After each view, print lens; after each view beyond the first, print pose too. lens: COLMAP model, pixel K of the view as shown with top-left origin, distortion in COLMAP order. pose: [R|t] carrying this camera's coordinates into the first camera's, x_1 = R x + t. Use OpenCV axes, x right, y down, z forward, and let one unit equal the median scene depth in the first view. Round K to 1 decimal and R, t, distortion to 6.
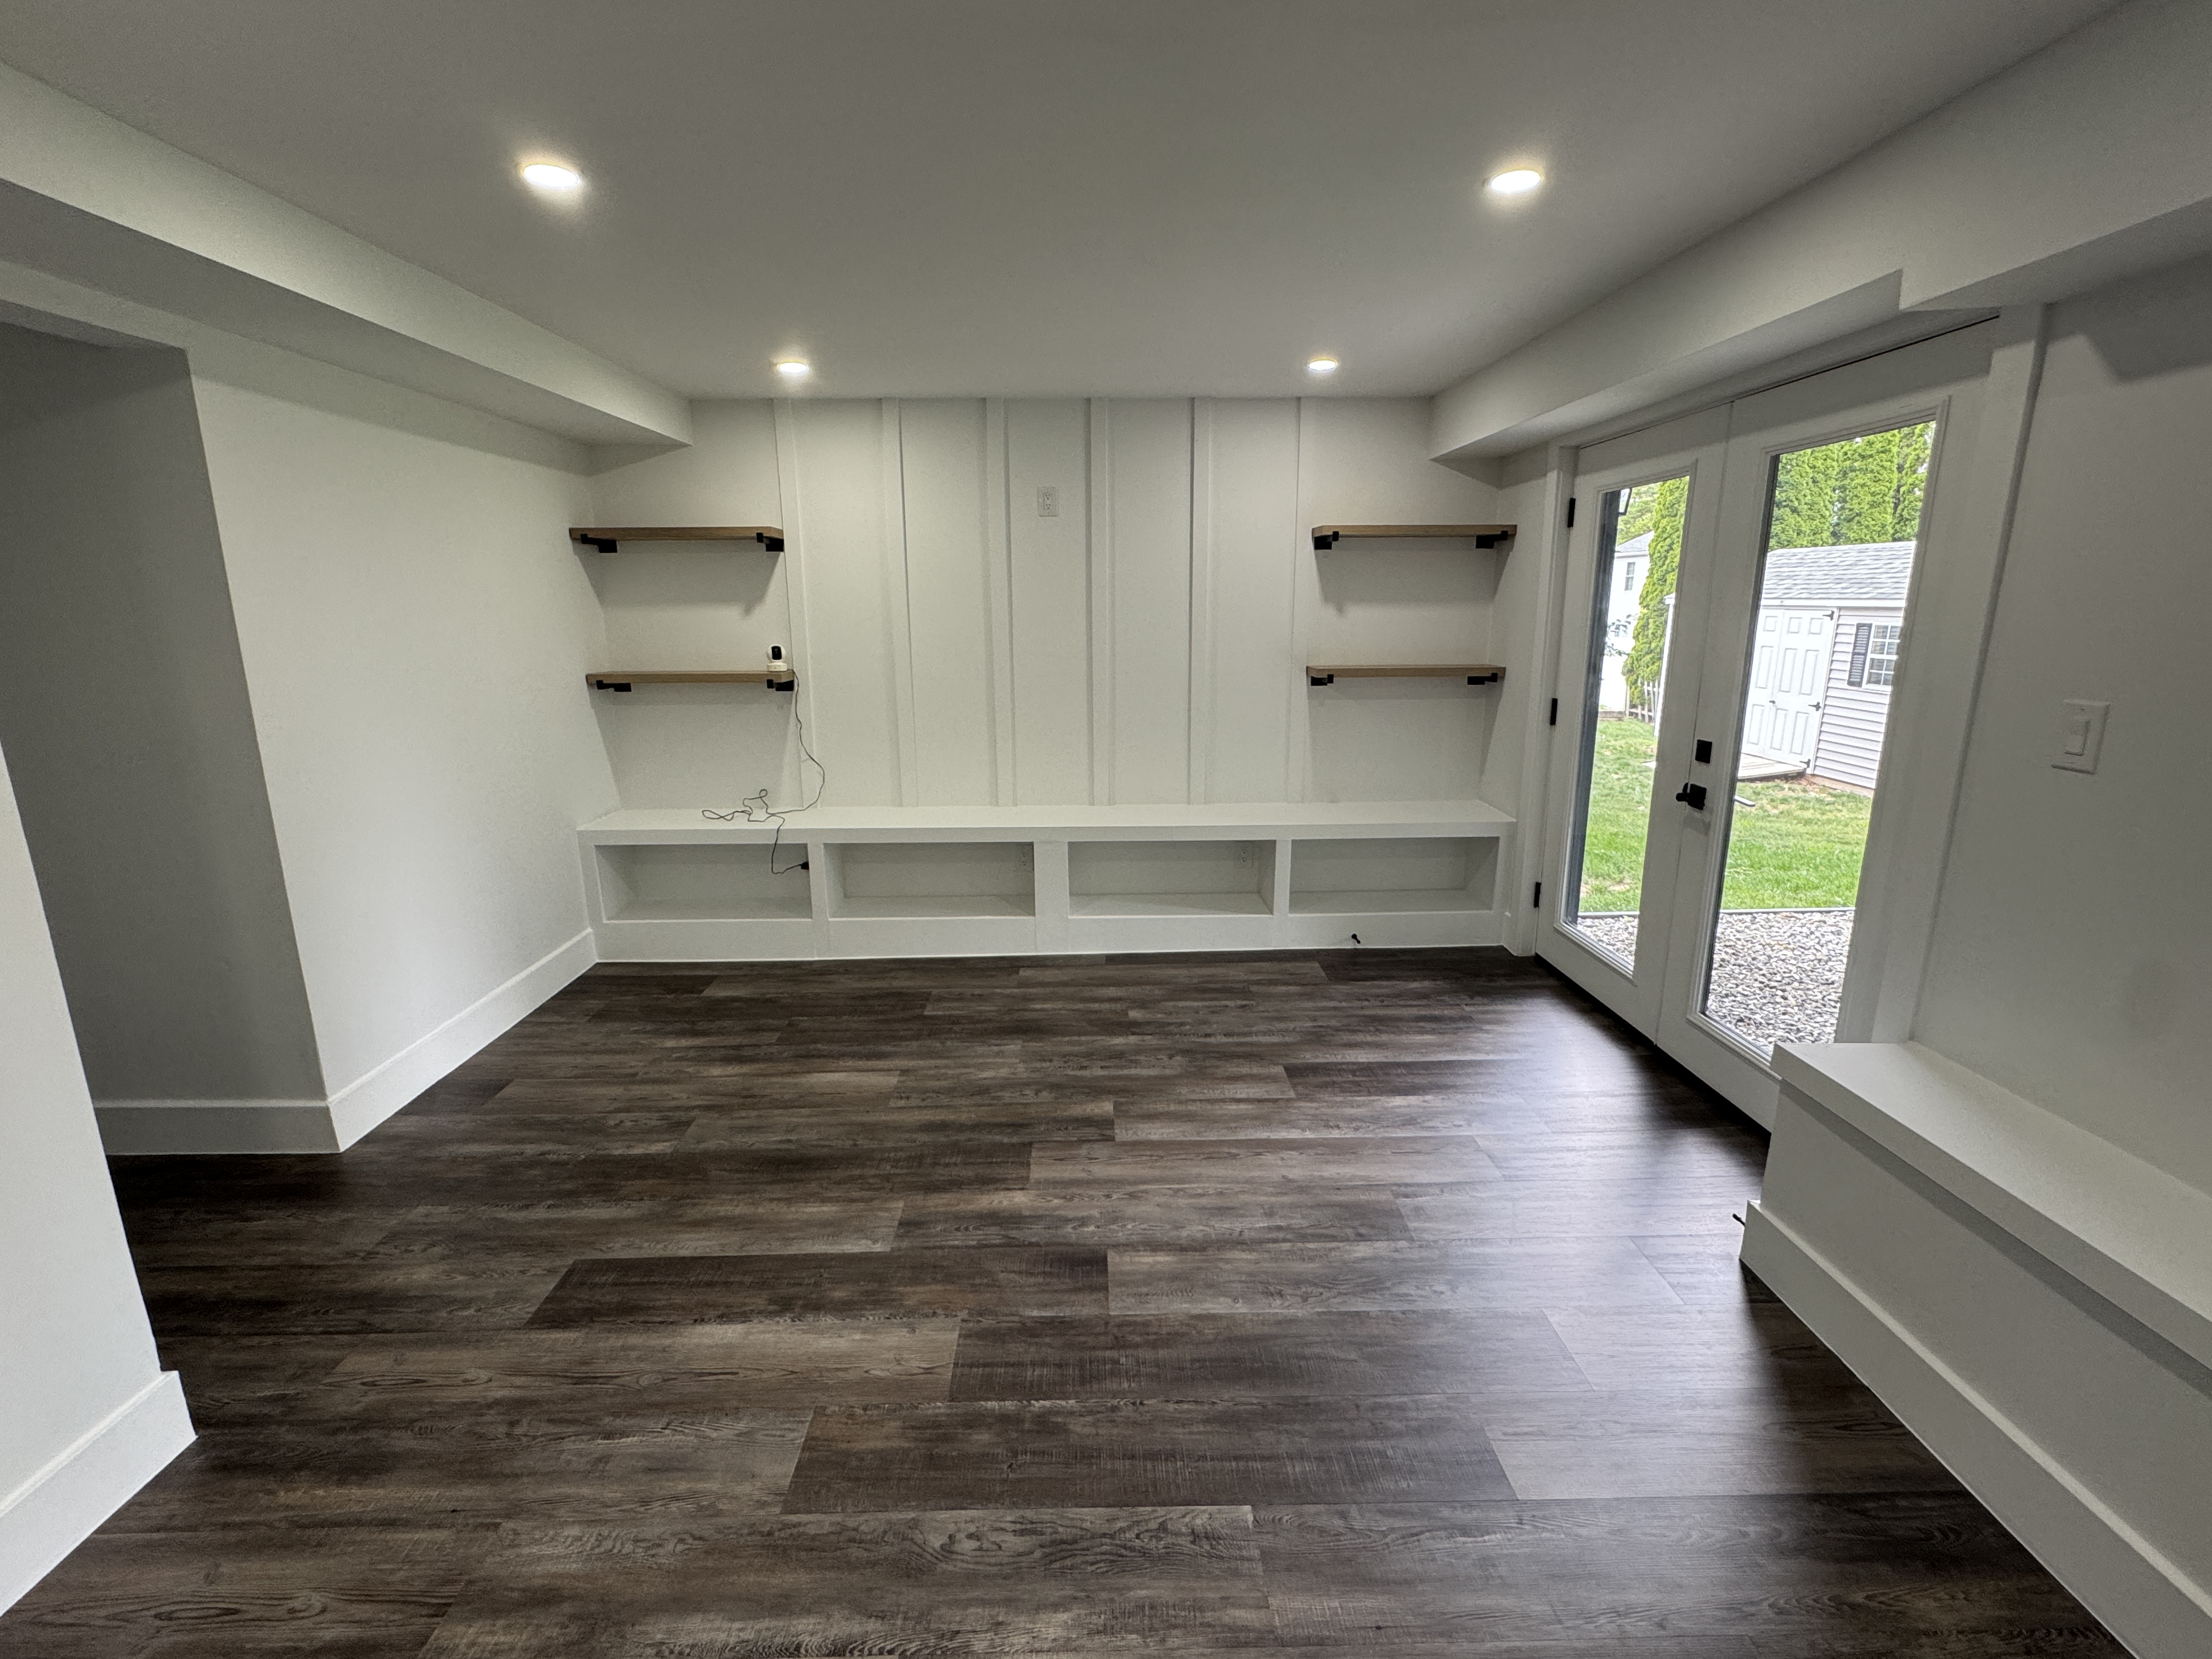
lens RADIAL K [[1000.1, 0, 1108.2], [0, 1000.1, 826.6], [0, 0, 1]] dist [-0.002038, 0.000323]
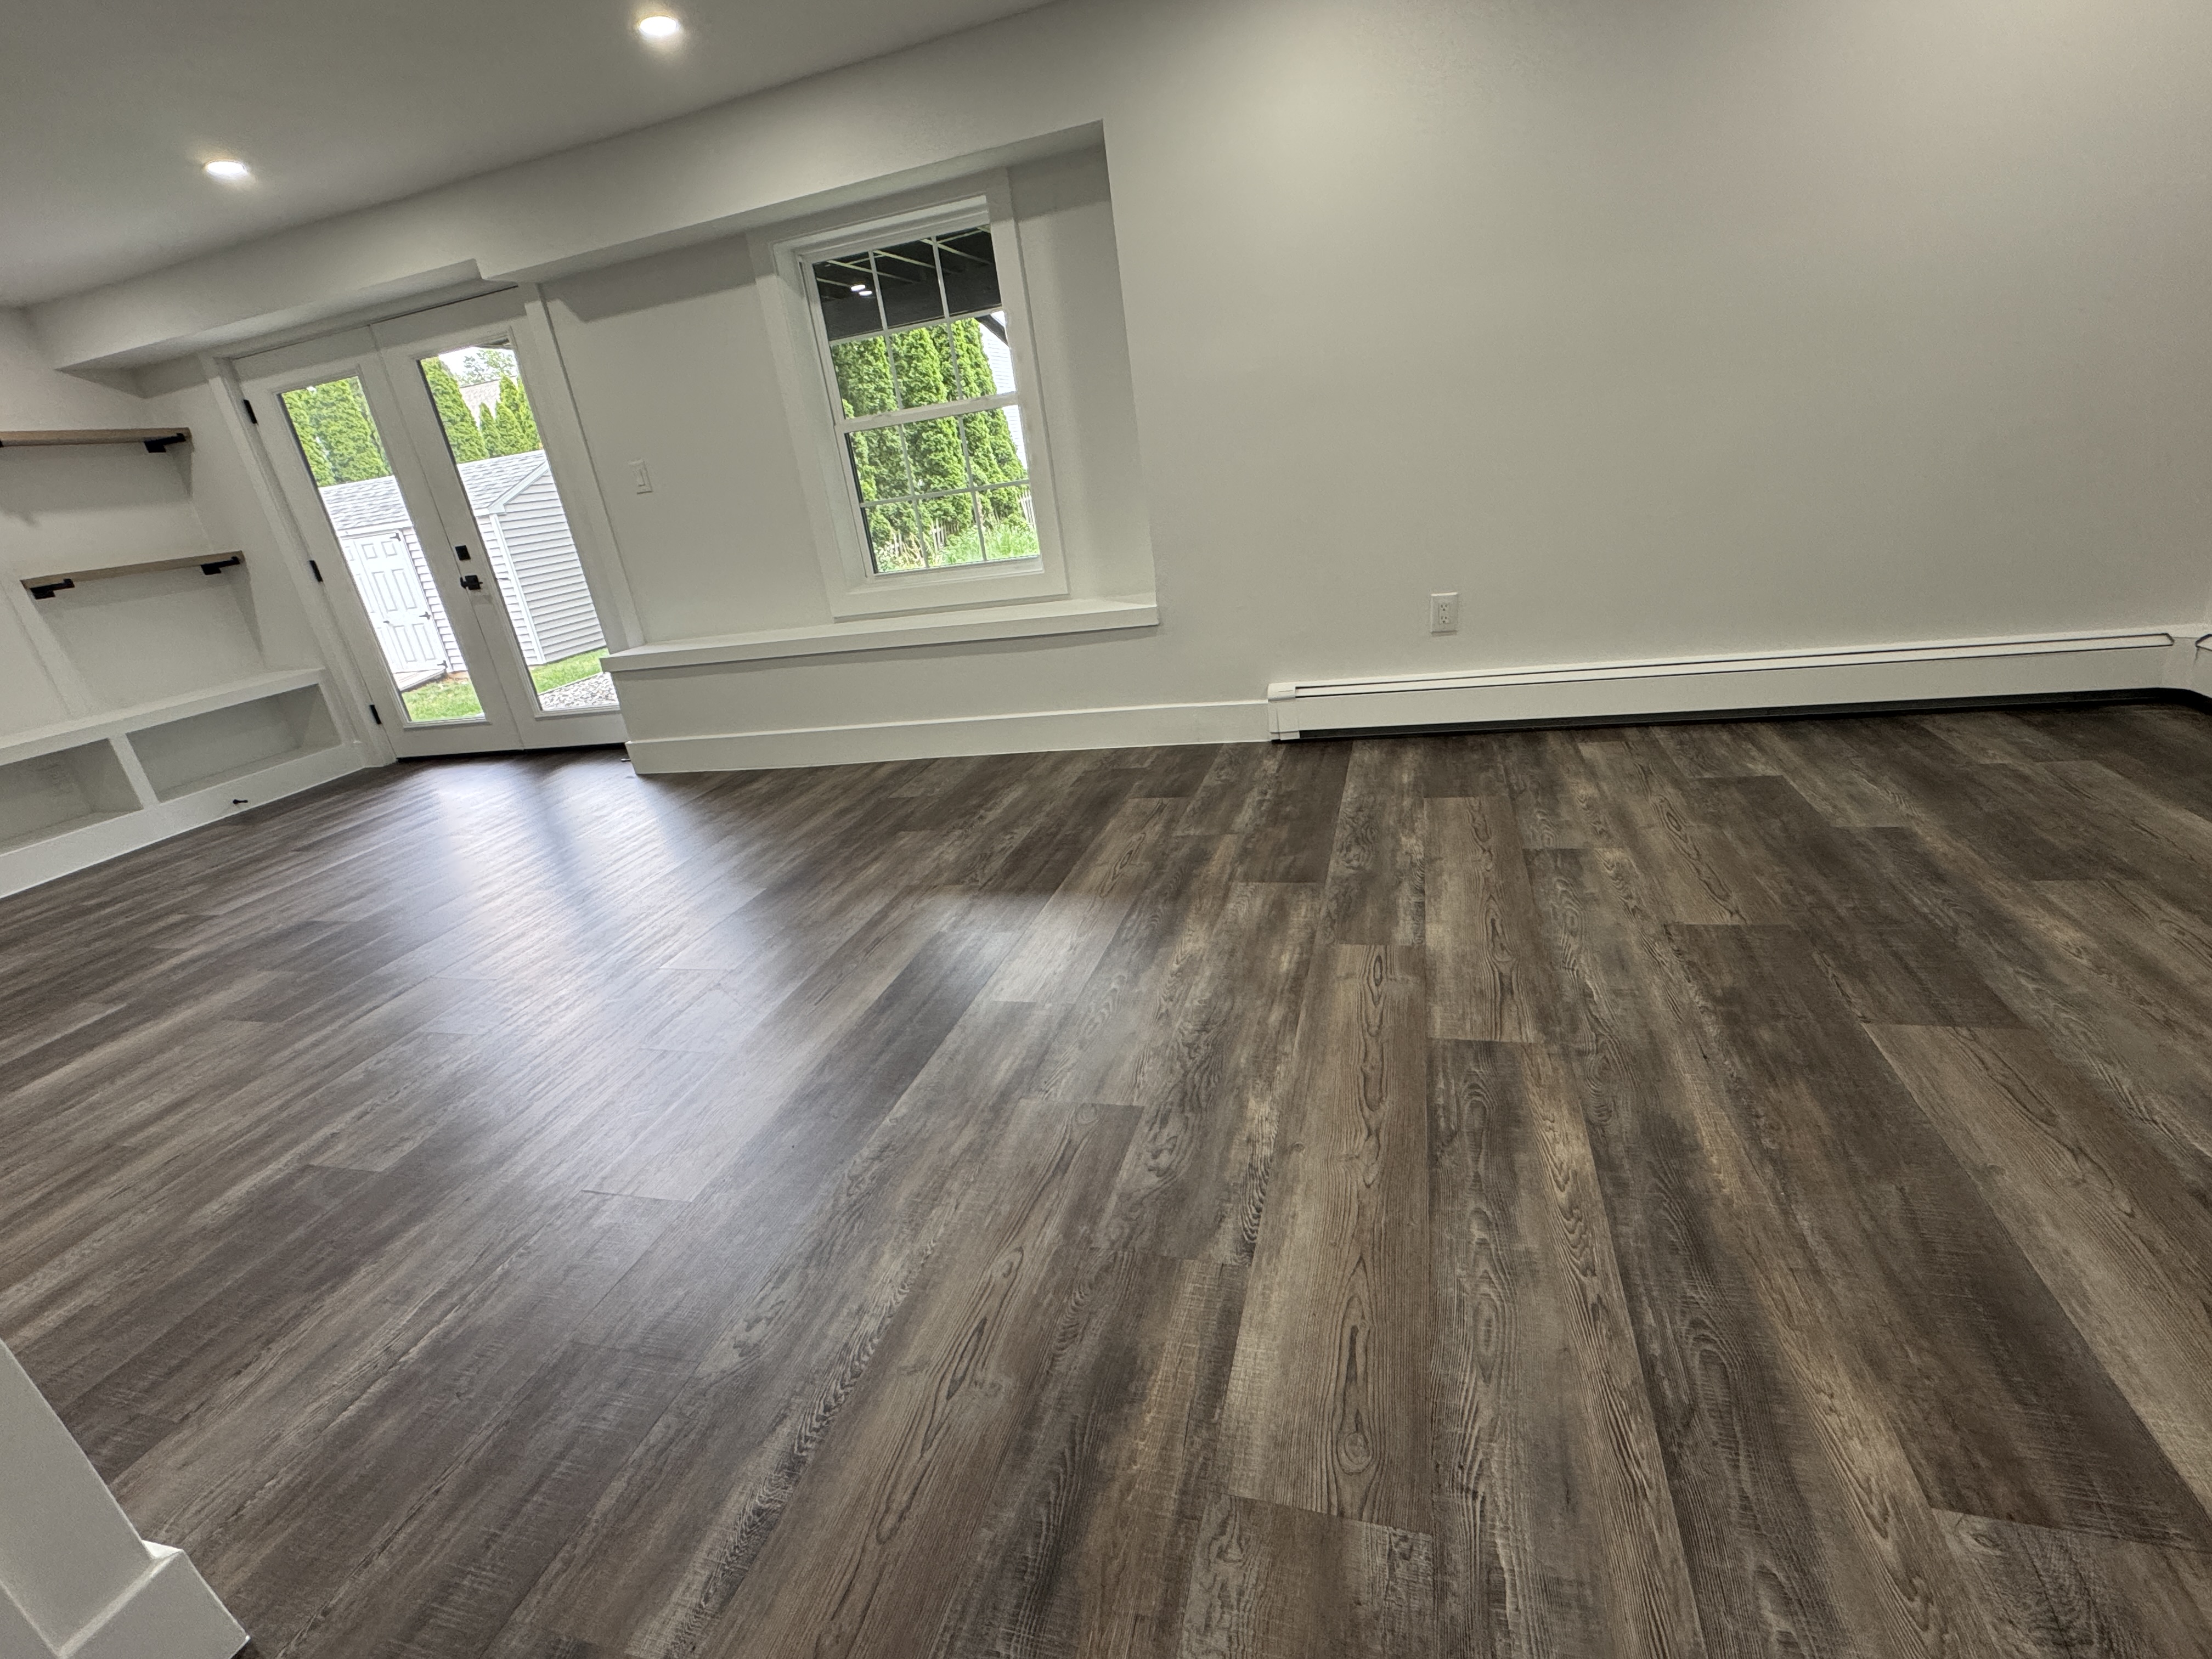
lens RADIAL K [[1000.1, 0, 1108.2], [0, 1000.1, 826.6], [0, 0, 1]] dist [-0.002038, 0.000323]
pose [[0.298612, -0.371677, 0.879026, -0.573293], [0.340598, 0.901901, 0.265646, 0.214178], [-0.891529, 0.220069, 0.395911, -0.389077]]
